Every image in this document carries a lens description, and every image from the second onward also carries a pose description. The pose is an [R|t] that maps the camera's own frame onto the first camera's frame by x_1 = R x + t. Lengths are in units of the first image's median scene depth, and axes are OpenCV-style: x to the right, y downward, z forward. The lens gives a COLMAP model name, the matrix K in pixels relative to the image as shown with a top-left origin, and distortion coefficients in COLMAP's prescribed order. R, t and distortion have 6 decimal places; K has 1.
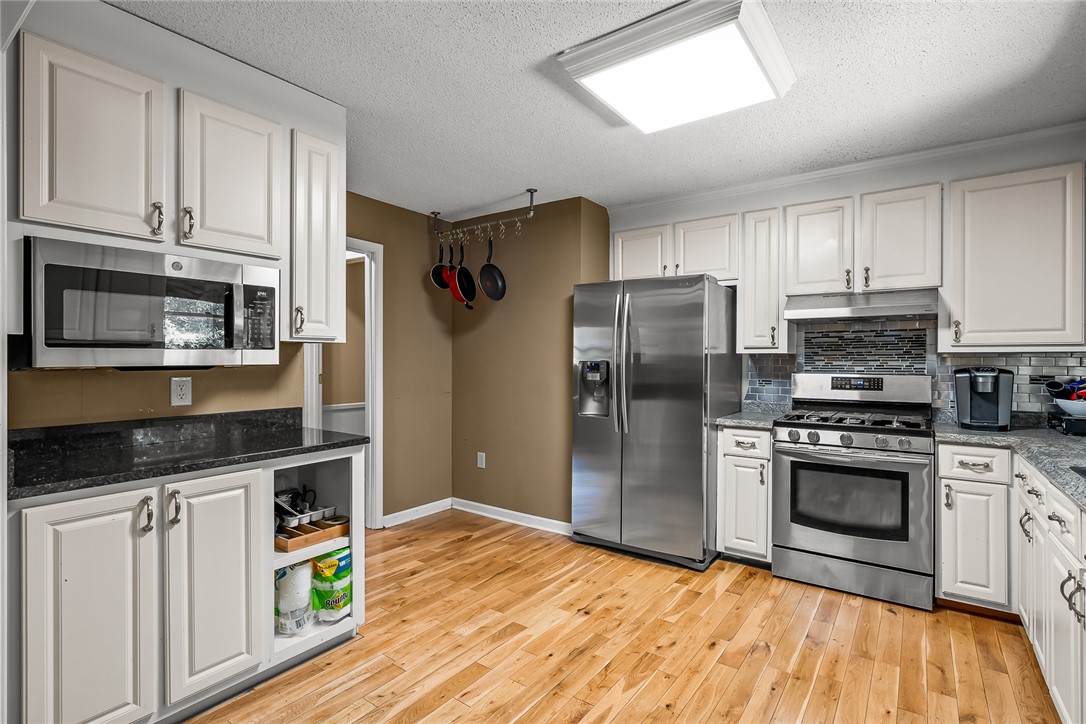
lens RADIAL K [[525.0, 0, 536.0], [0, 525.0, 360.1], [0, 0, 1]] dist [-0.005126, -0.000228]
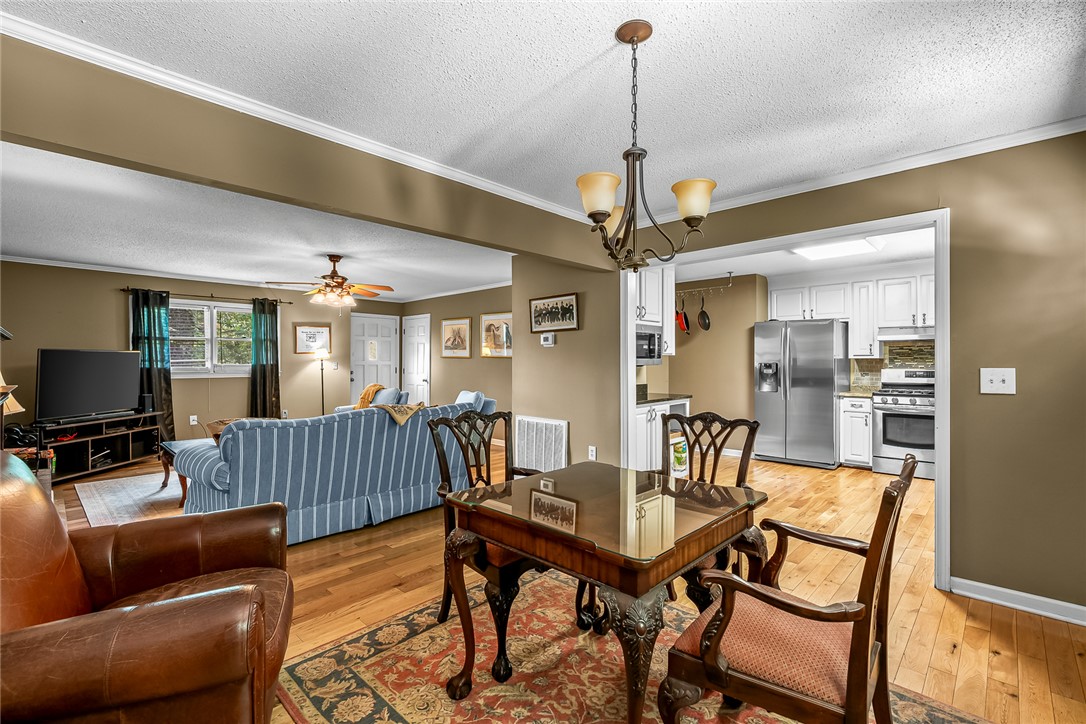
lens RADIAL K [[500.6, 0, 524.5], [0, 500.6, 362.3], [0, 0, 1]] dist [-0.006240, 0.000852]
pose [[0.989828, -0.006107, -0.142136, -0.531675], [0.005656, 0.999978, -0.003576, 0.001093], [0.142155, 0.002736, 0.989841, -0.964366]]
